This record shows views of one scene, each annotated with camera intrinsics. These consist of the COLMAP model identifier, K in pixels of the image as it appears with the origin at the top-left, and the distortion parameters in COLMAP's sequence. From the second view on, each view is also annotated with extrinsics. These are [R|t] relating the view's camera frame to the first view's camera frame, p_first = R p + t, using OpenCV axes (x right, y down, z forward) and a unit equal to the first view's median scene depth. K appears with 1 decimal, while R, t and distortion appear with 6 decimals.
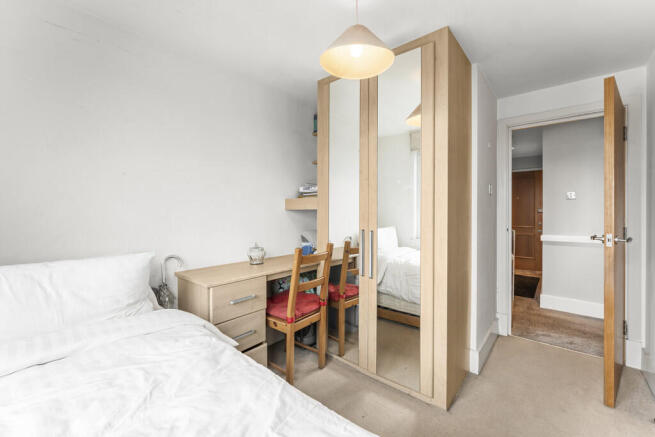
lens RADIAL K [[272.2, 0, 327.5], [0, 272.2, 218.5], [0, 0, 1]] dist [0.000483, 0.000064]
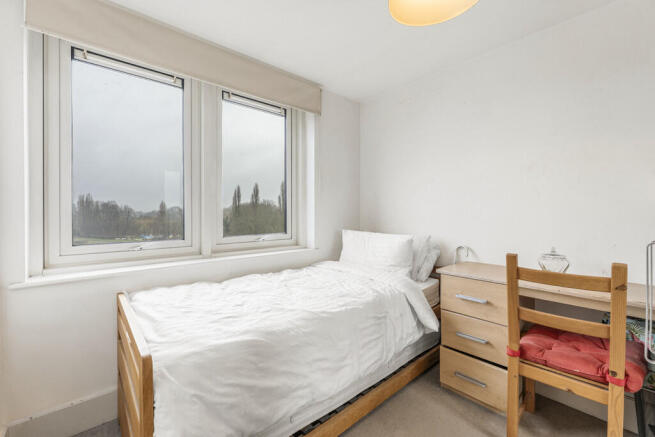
lens RADIAL K [[272.2, 0, 327.5], [0, 272.2, 218.5], [0, 0, 1]] dist [0.000483, 0.000064]
pose [[-0.148964, 0.015900, -0.988715, 0.659391], [-0.023239, 0.999538, 0.019576, 0.011337], [0.988569, 0.025893, -0.148526, 0.610917]]
